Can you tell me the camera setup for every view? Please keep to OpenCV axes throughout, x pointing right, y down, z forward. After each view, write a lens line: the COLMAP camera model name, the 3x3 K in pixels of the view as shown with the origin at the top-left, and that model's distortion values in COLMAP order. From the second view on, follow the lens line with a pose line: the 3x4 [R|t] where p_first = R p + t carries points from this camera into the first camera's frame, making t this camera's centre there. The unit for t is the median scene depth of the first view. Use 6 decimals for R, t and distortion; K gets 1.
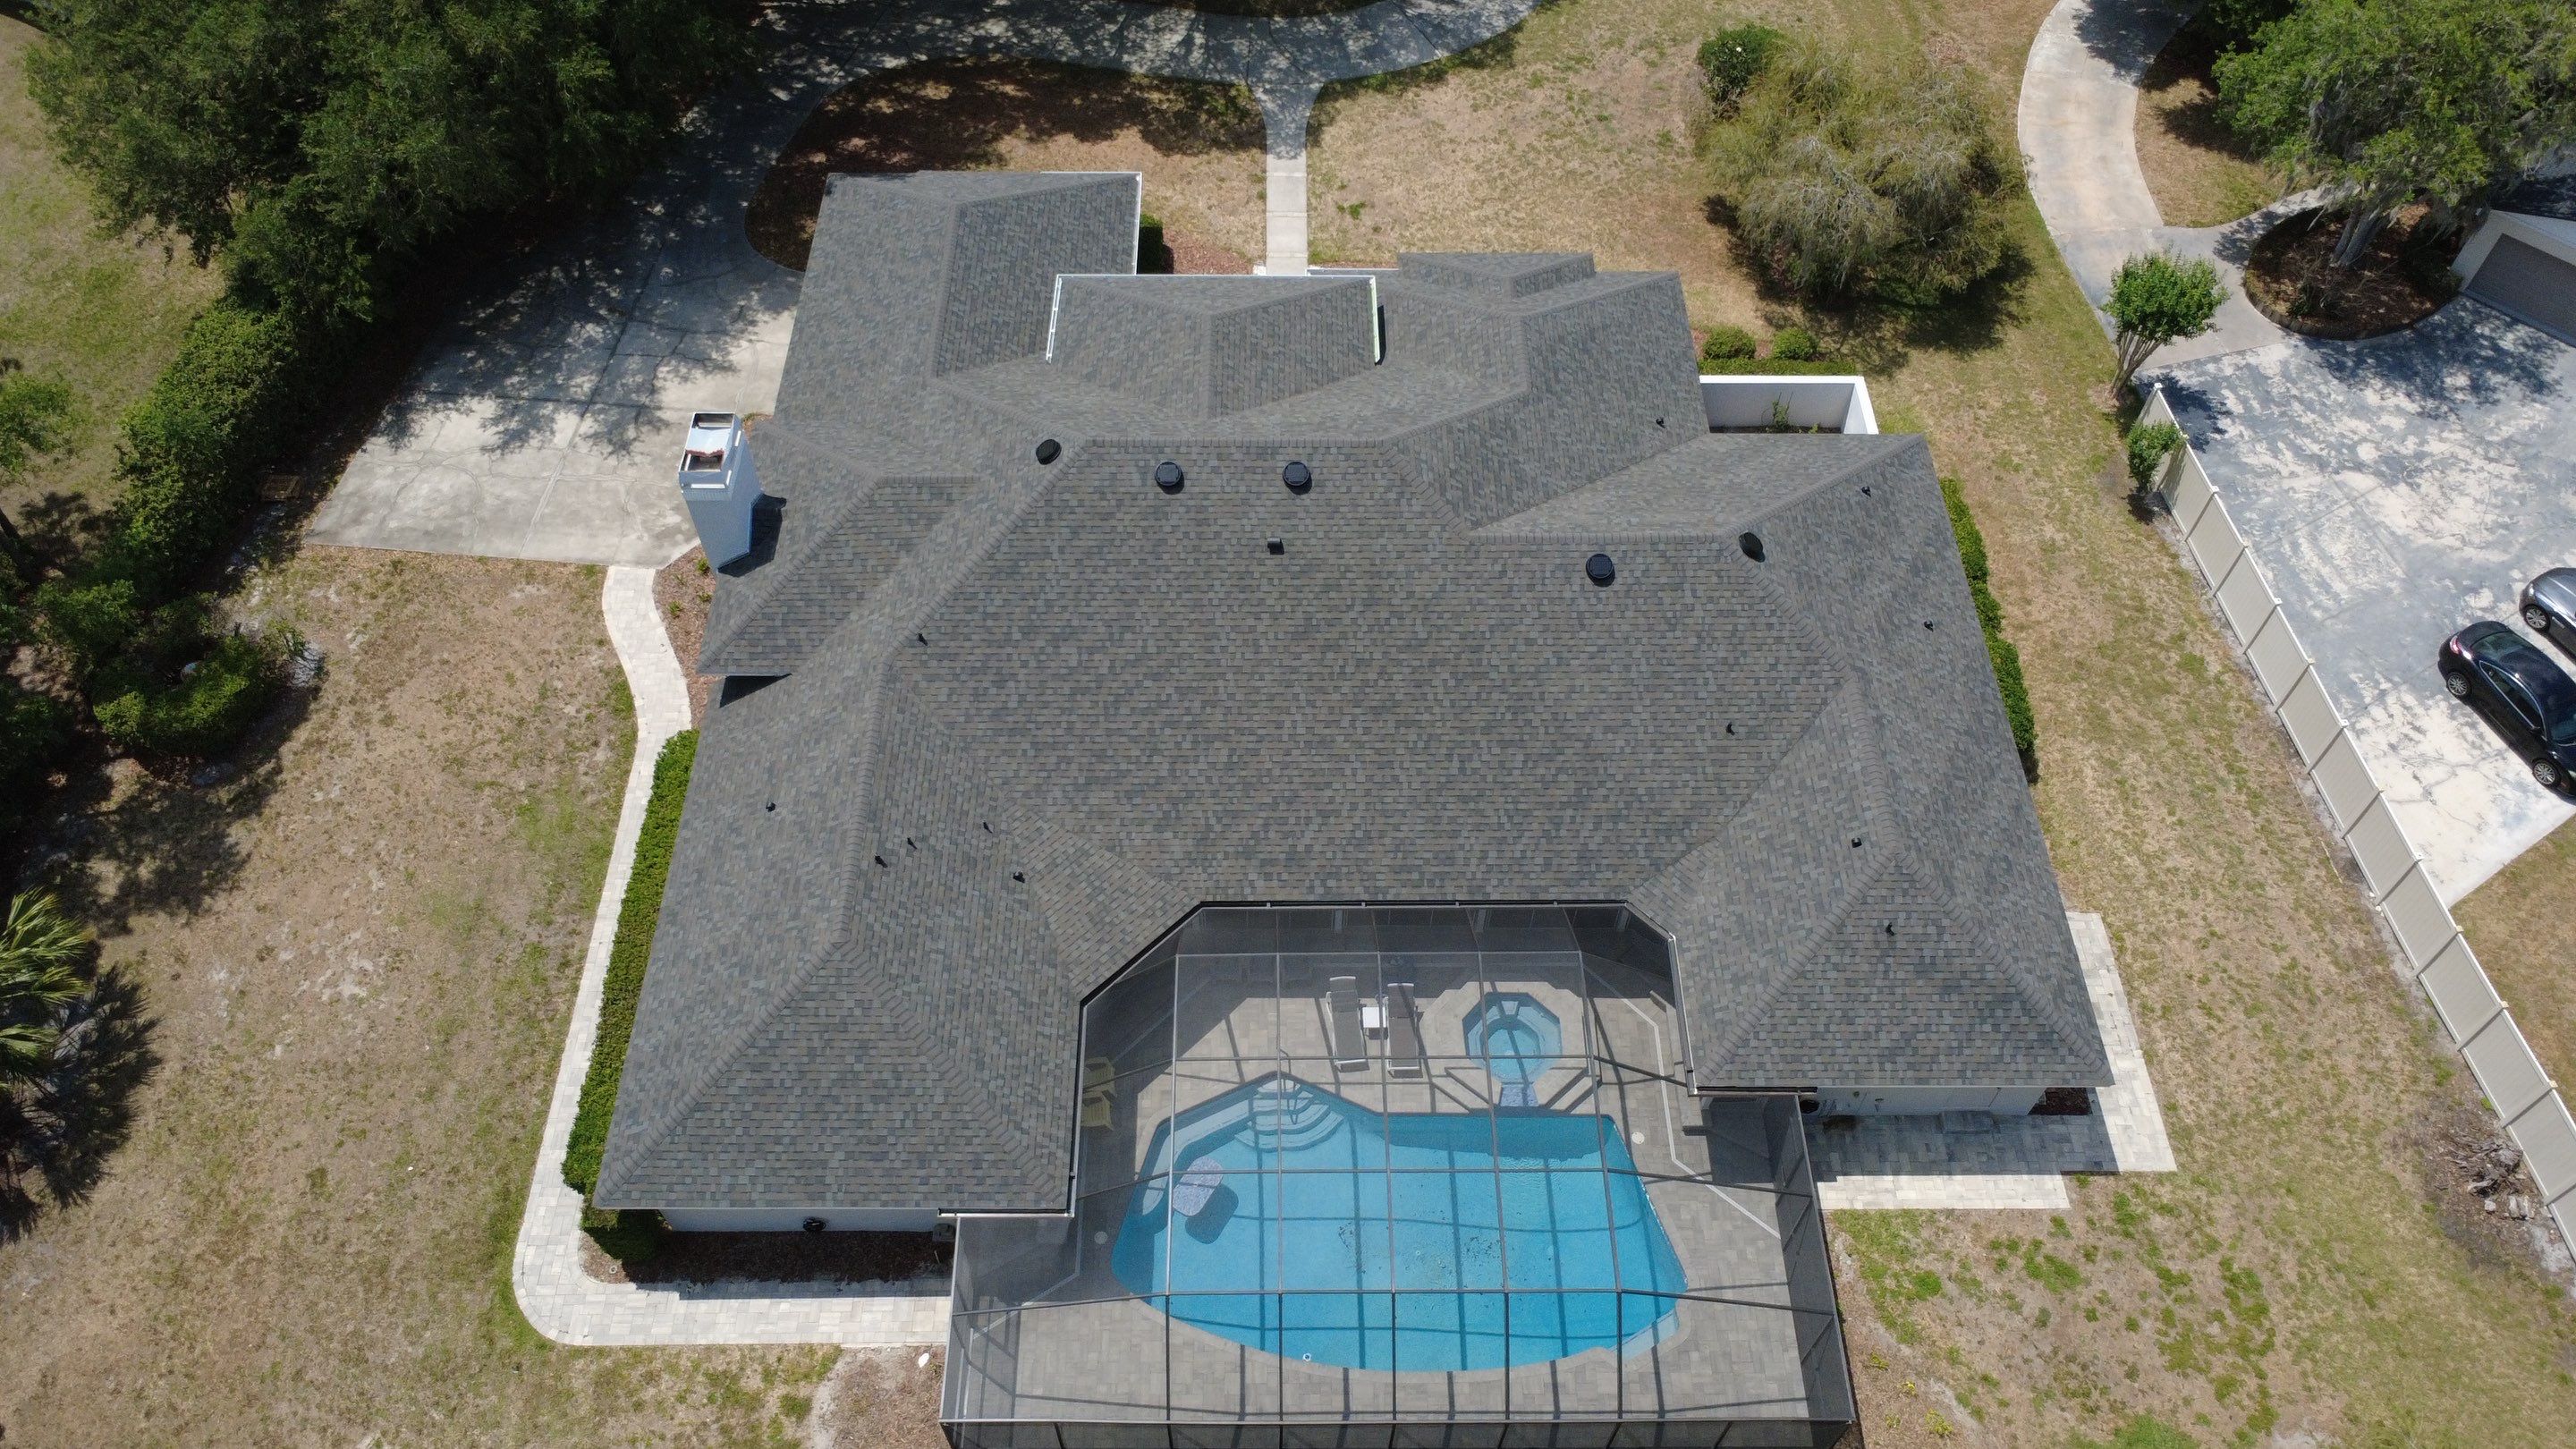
lens RADIAL K [[1878.2, 0, 1283.4], [0, 1878.2, 719.2], [0, 0, 1]] dist [0.001954, 0.001069]
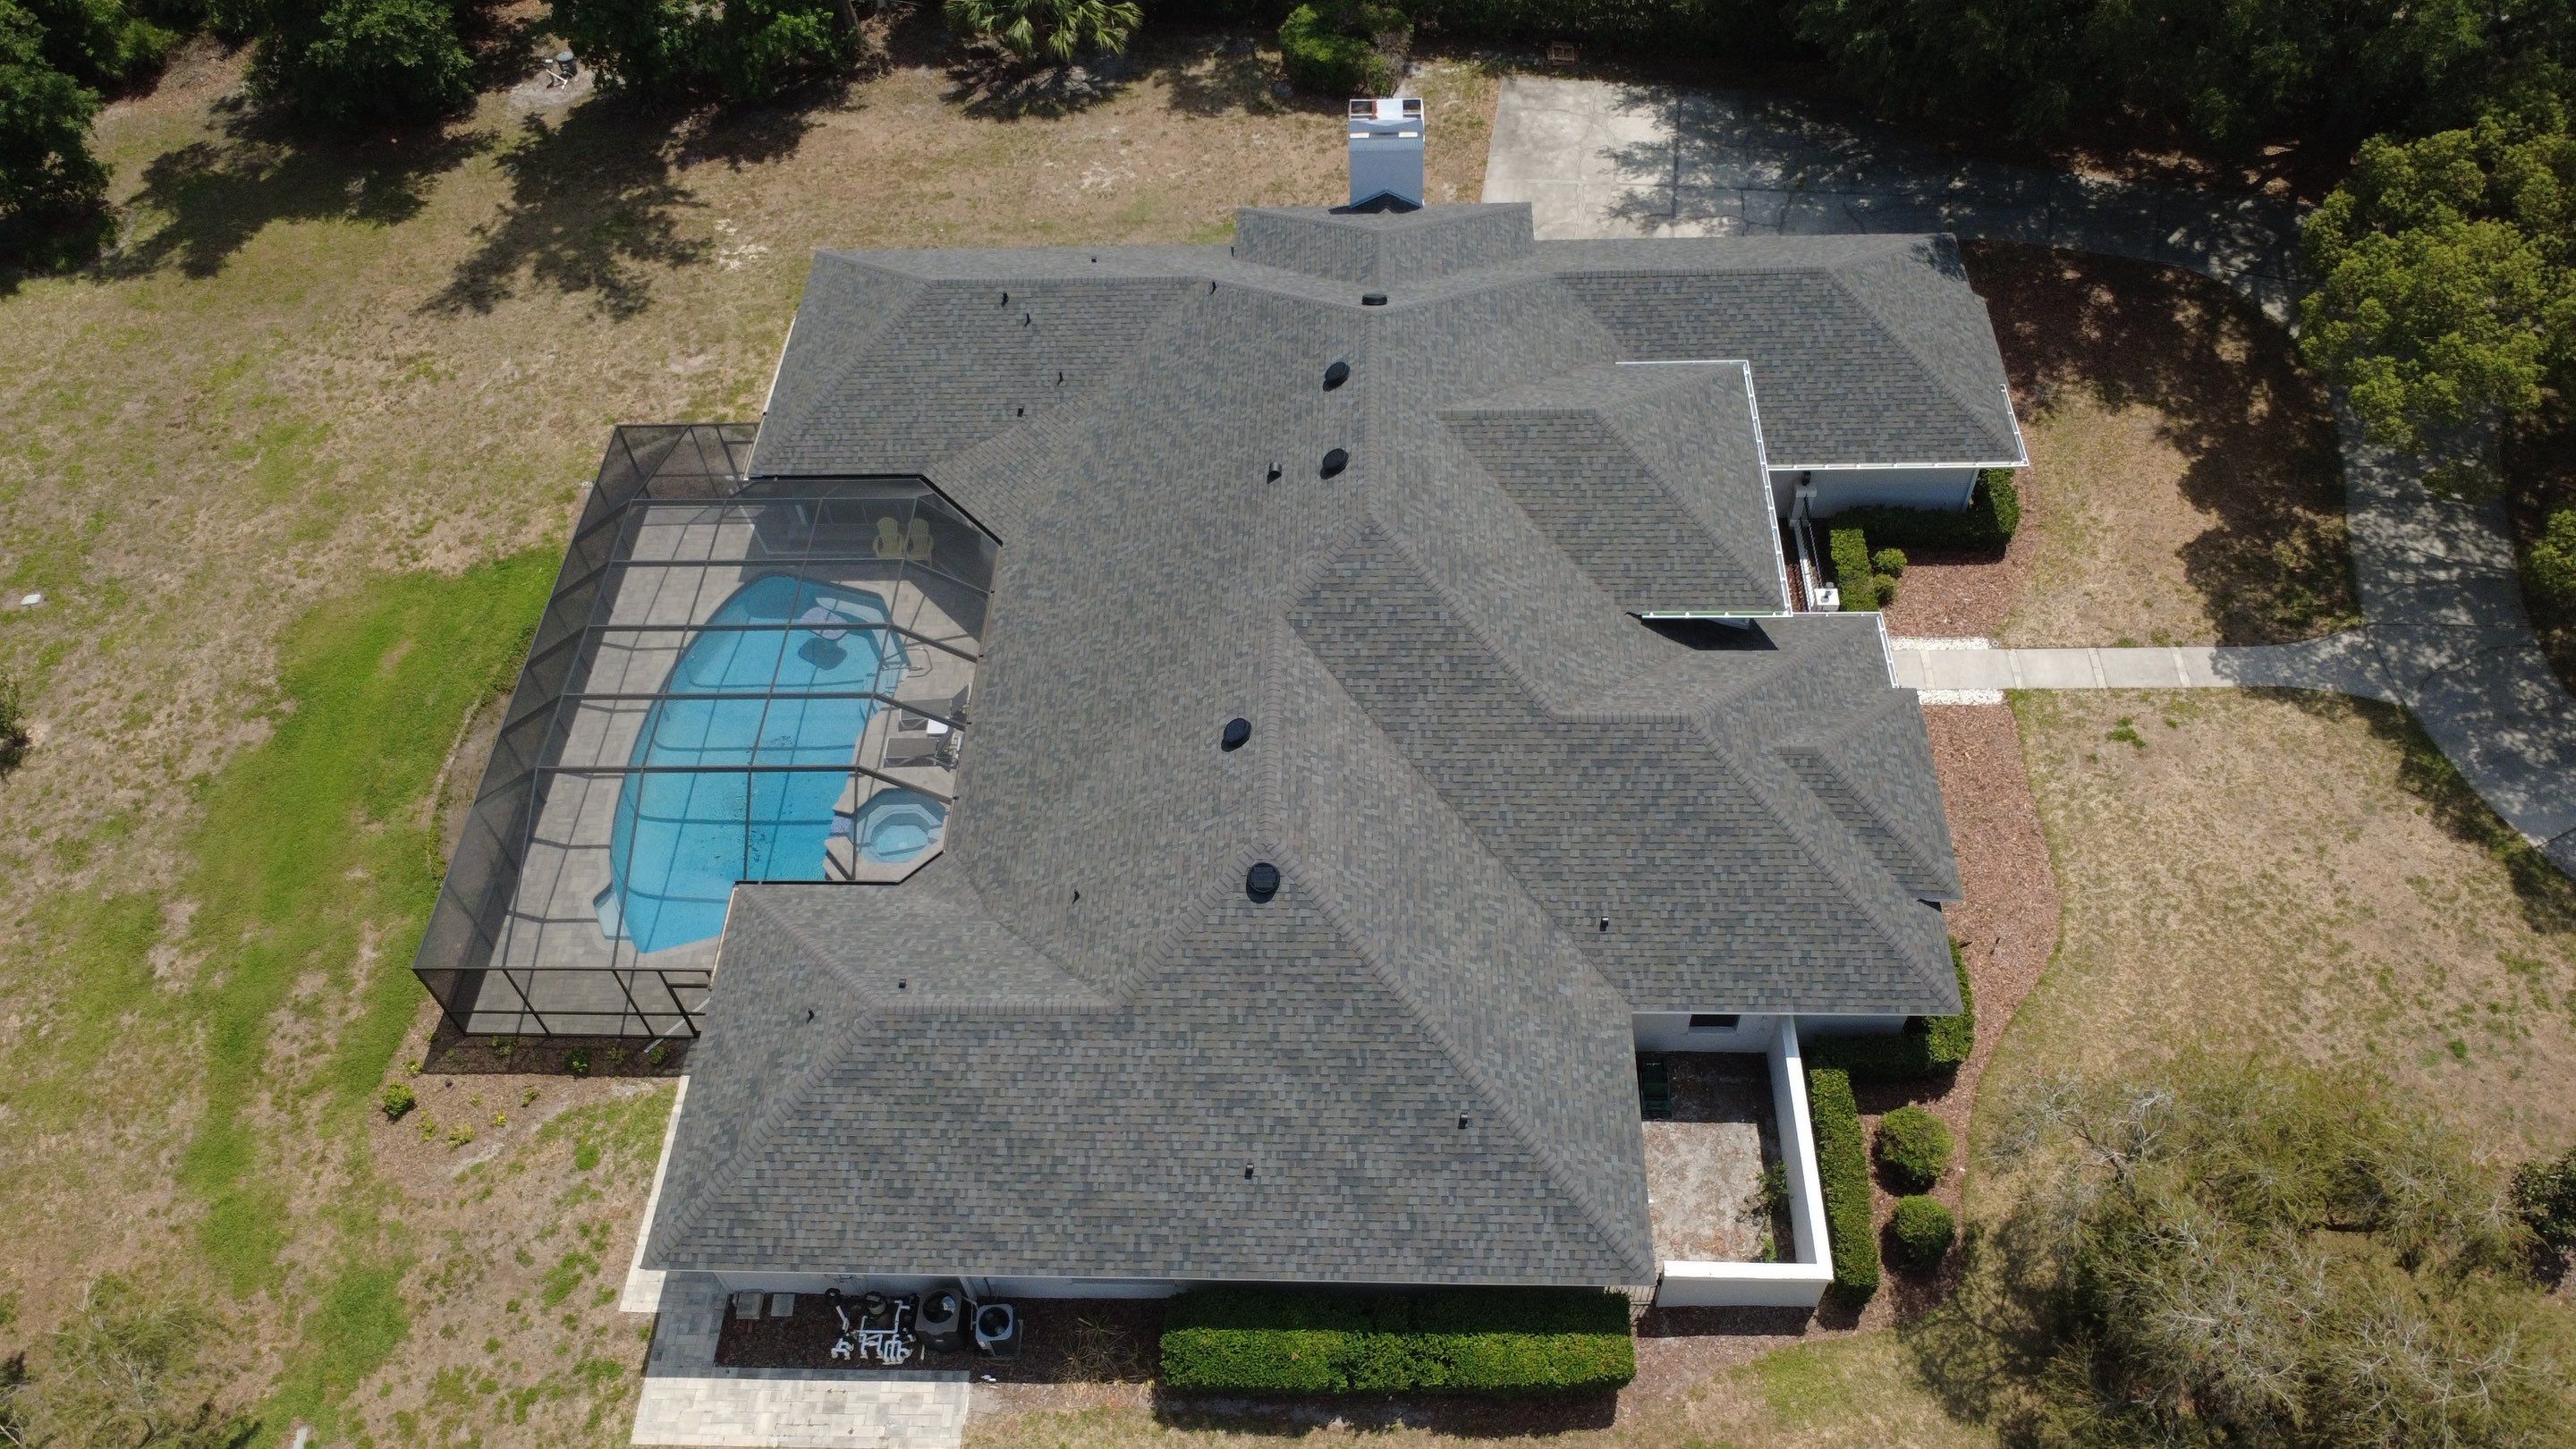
lens RADIAL K [[1877.4, 0, 1284.8], [0, 1877.4, 721.4], [0, 0, 1]] dist [0.001546, 0.000358]
pose [[-0.039548, 0.776392, -0.629009, 0.681791], [-0.770622, 0.377018, 0.513808, -0.526176], [0.636064, 0.505048, 0.583394, 0.455460]]
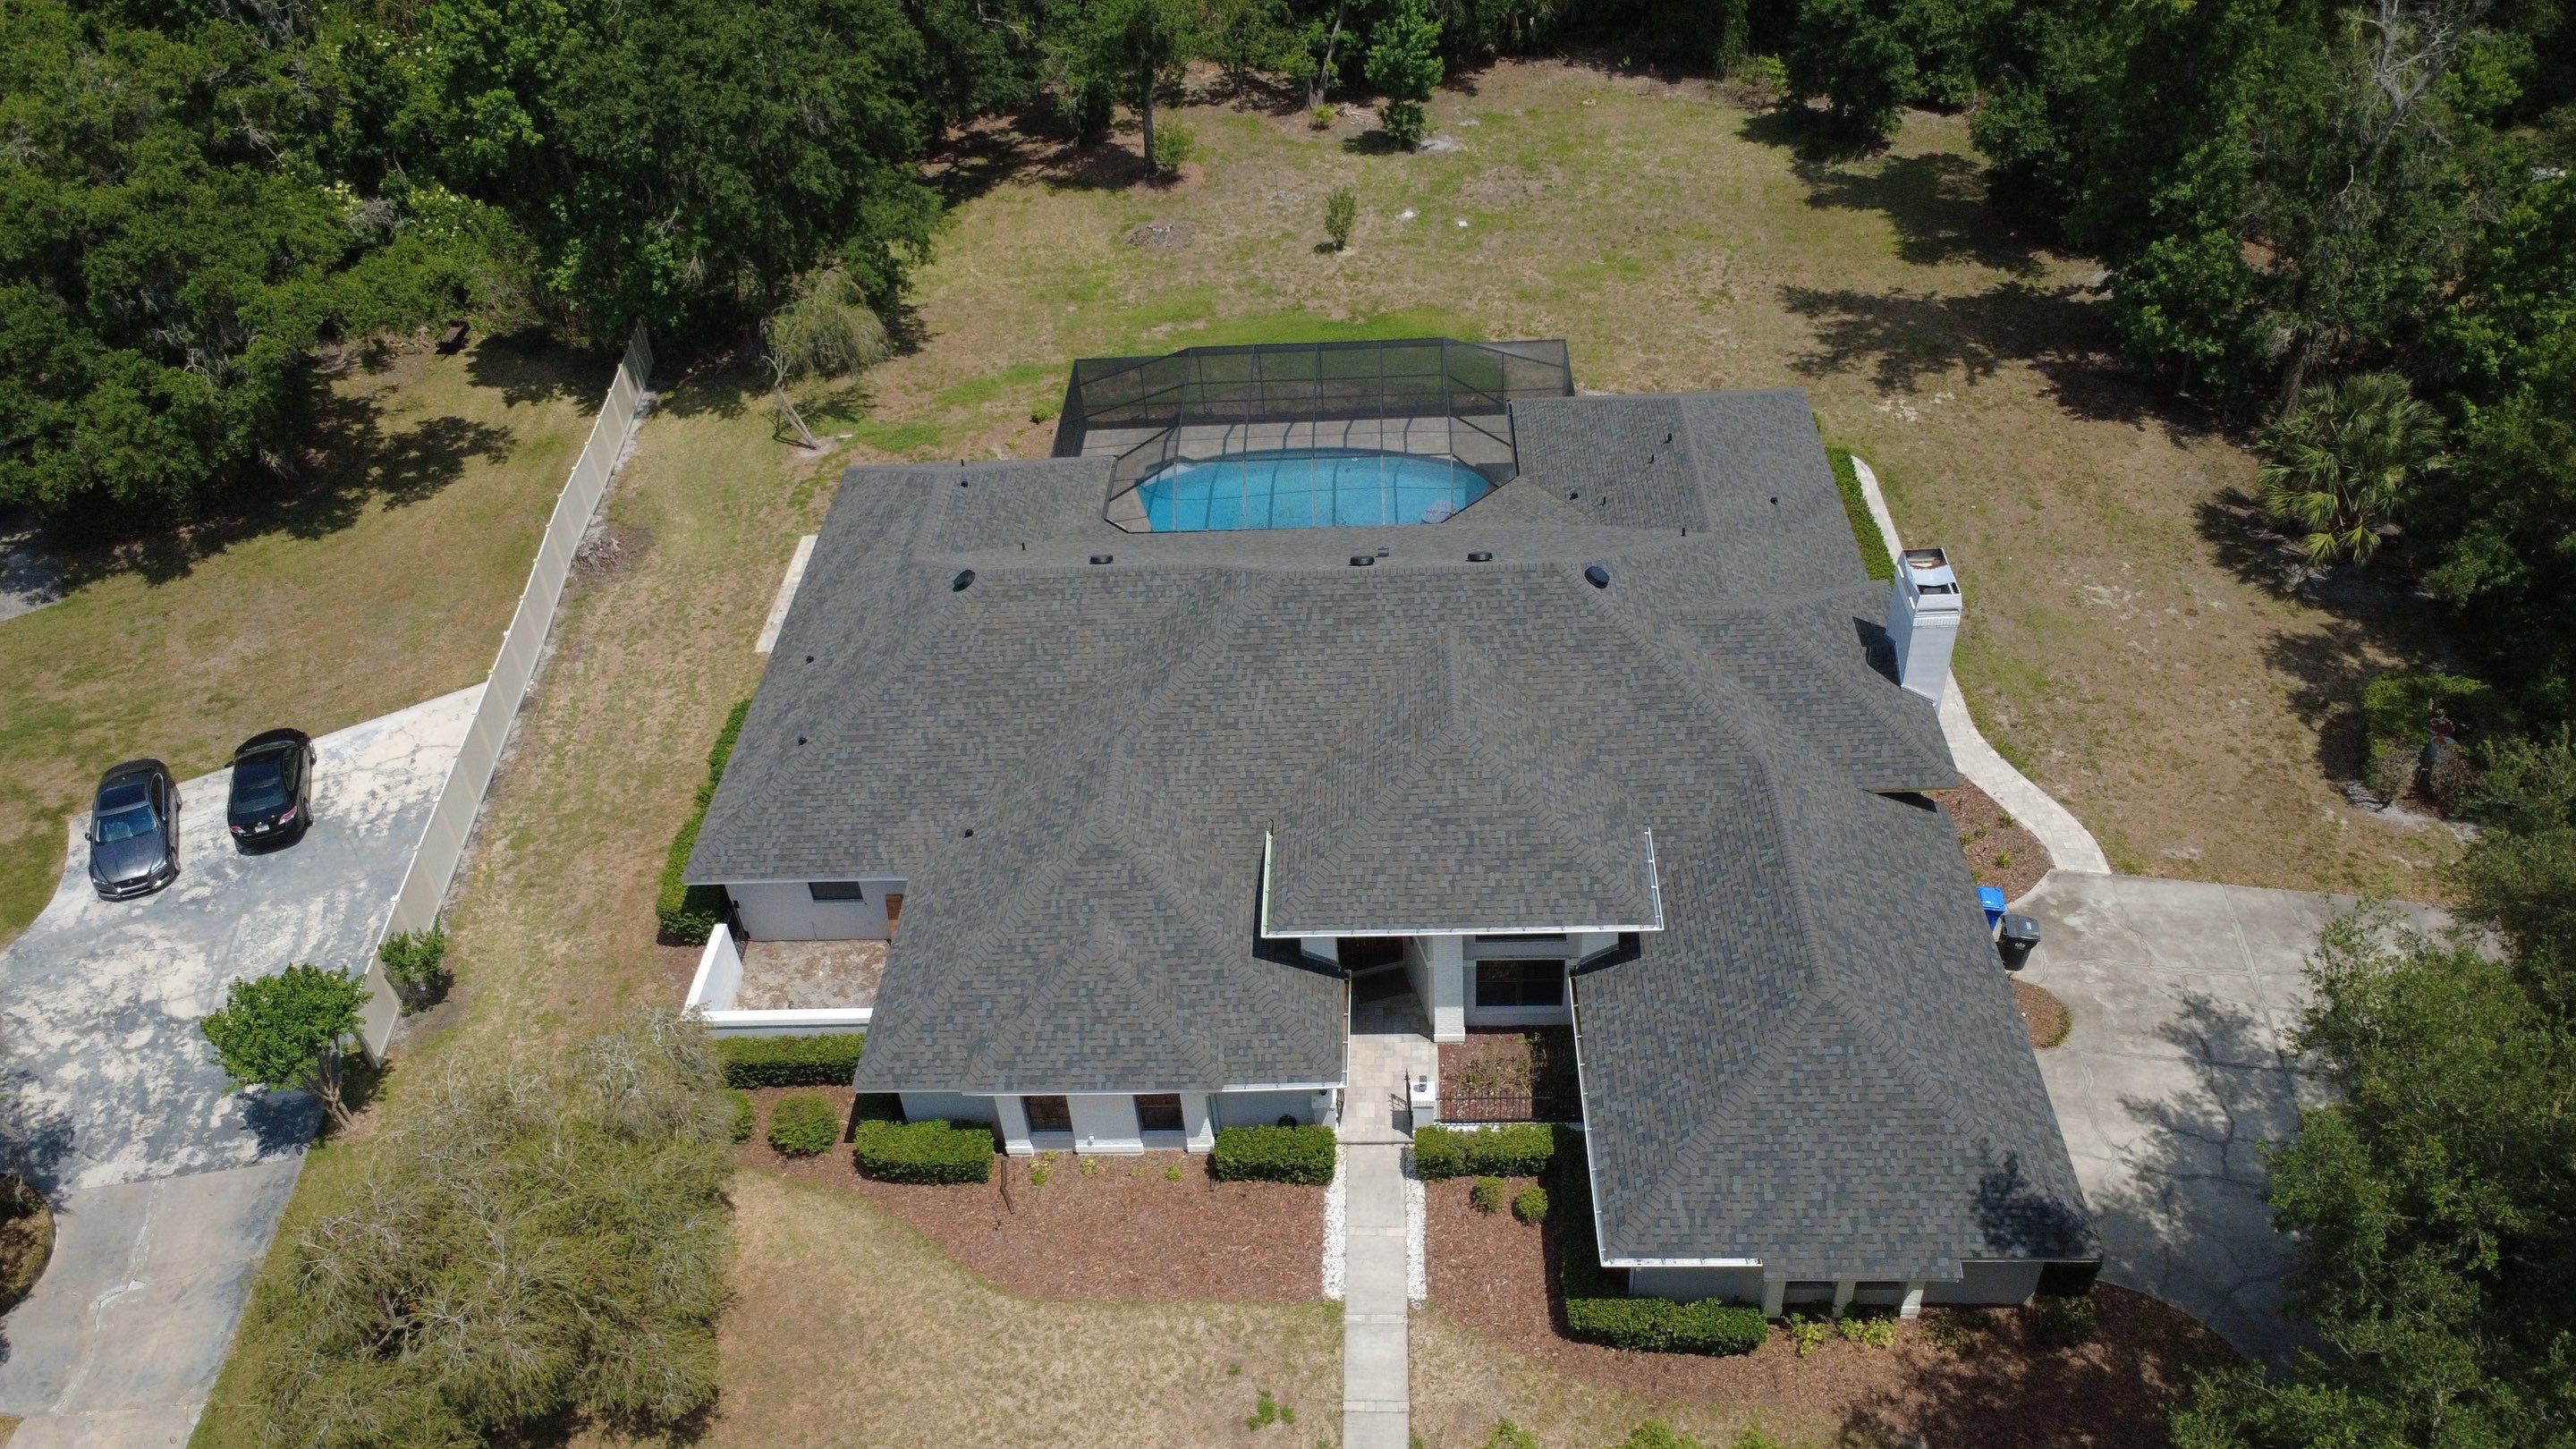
lens RADIAL K [[1877.4, 0, 1284.8], [0, 1877.4, 721.4], [0, 0, 1]] dist [0.001546, 0.000358]
pose [[-0.997522, 0.019242, 0.067674, -0.019095], [0.066611, -0.051383, 0.996455, -1.151306], [0.022651, 0.998494, 0.049974, 0.976426]]
